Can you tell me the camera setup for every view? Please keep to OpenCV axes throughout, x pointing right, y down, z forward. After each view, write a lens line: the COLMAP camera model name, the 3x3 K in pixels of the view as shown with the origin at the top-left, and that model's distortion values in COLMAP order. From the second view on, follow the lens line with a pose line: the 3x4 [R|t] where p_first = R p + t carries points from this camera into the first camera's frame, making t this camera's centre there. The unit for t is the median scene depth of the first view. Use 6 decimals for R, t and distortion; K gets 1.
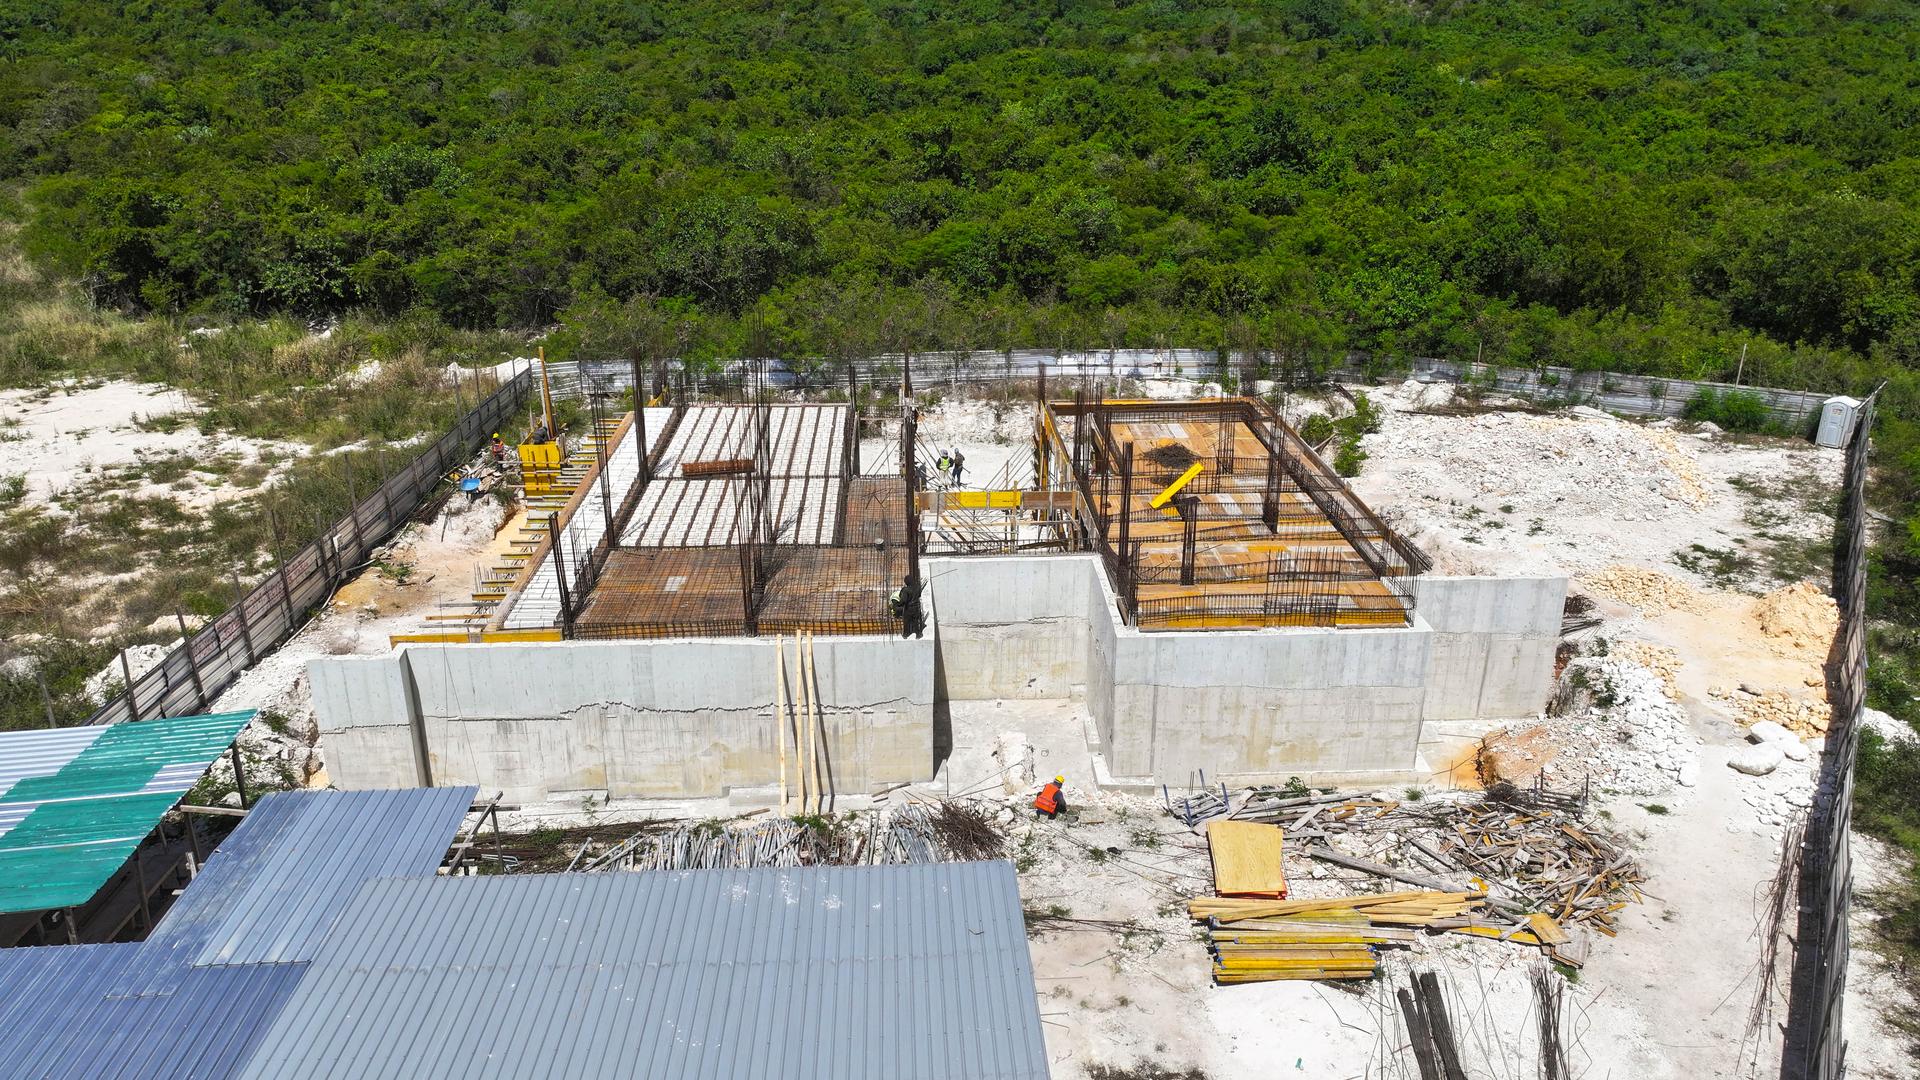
lens RADIAL K [[1345.4, 0, 968.1], [0, 1345.4, 533.3], [0, 0, 1]] dist [0.000482, 0.012802]
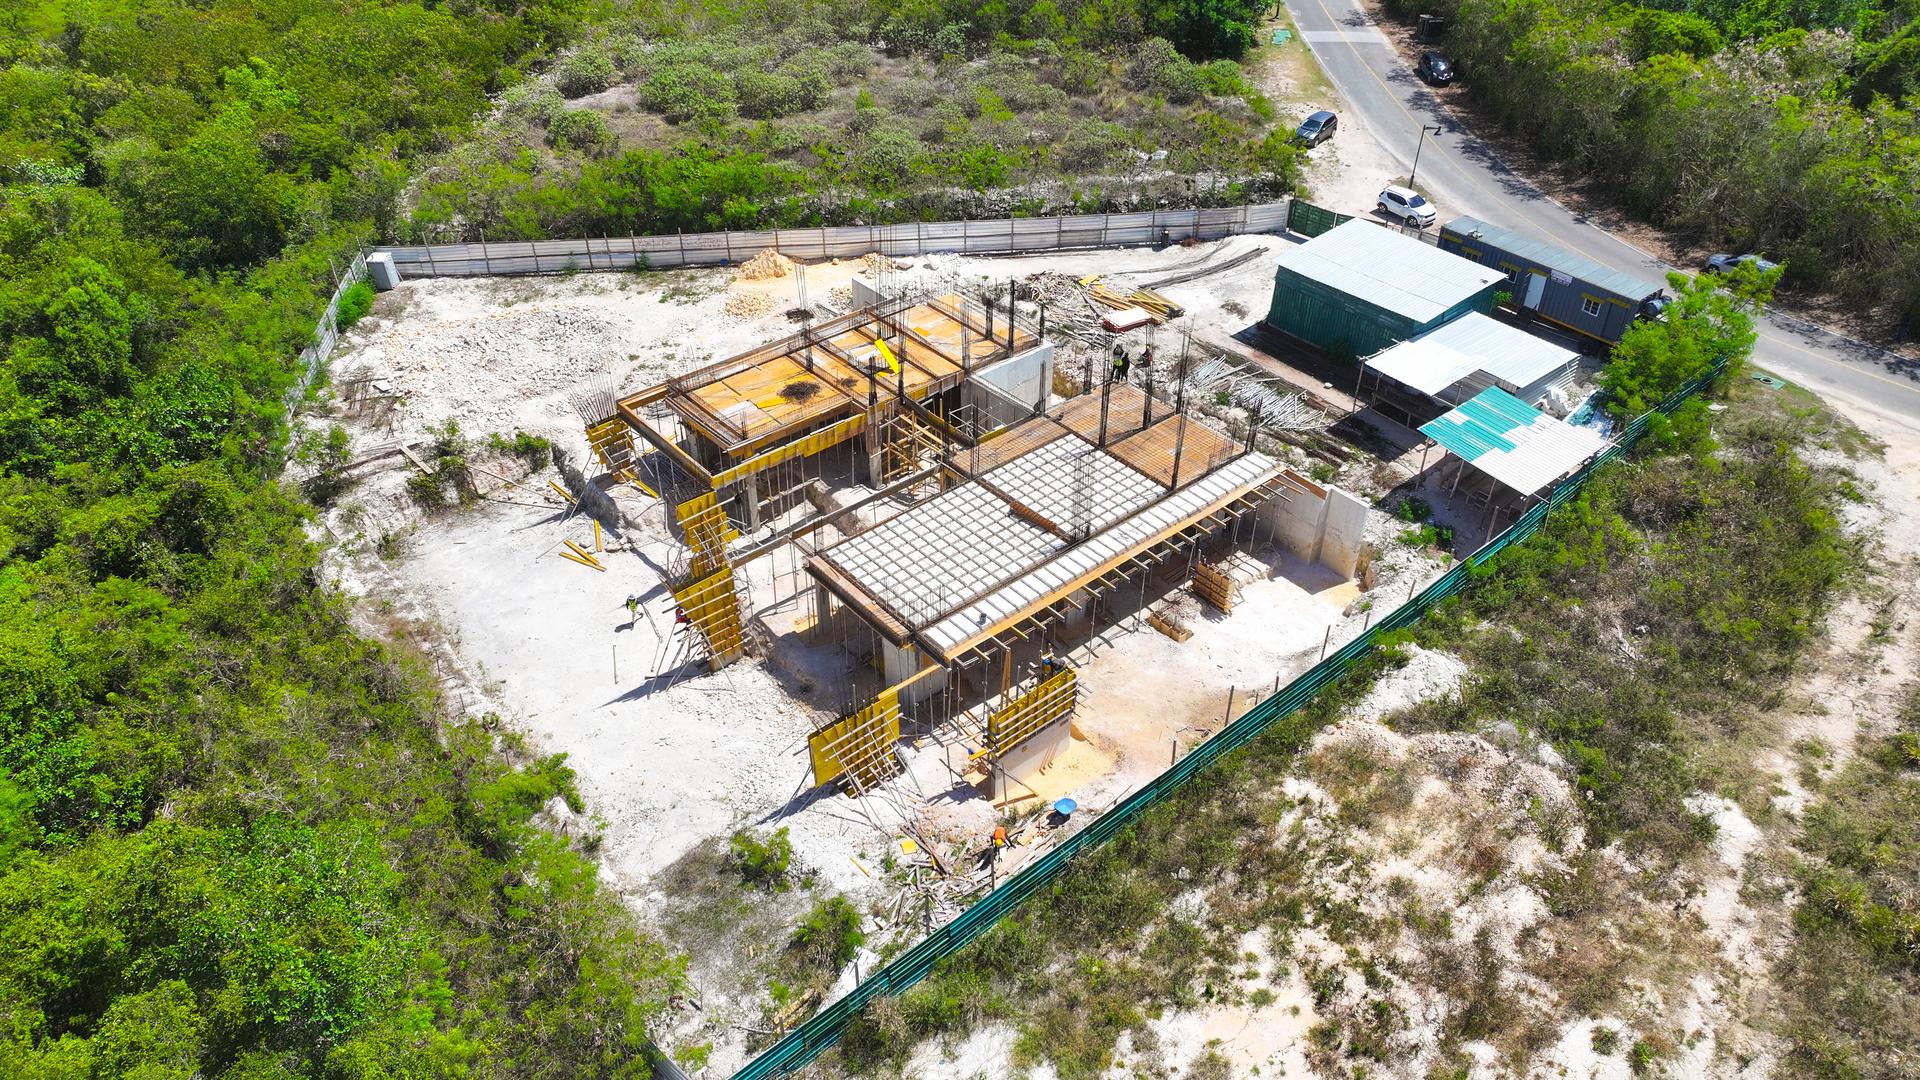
lens RADIAL K [[1342.9, 0, 968.8], [0, 1342.9, 537.1], [0, 0, 1]] dist [0.004794, 0.005194]
pose [[-0.609272, -0.482591, 0.629201, -0.731005], [0.273767, 0.616676, 0.738080, -0.759604], [-0.744204, 0.621946, -0.243605, 1.030965]]
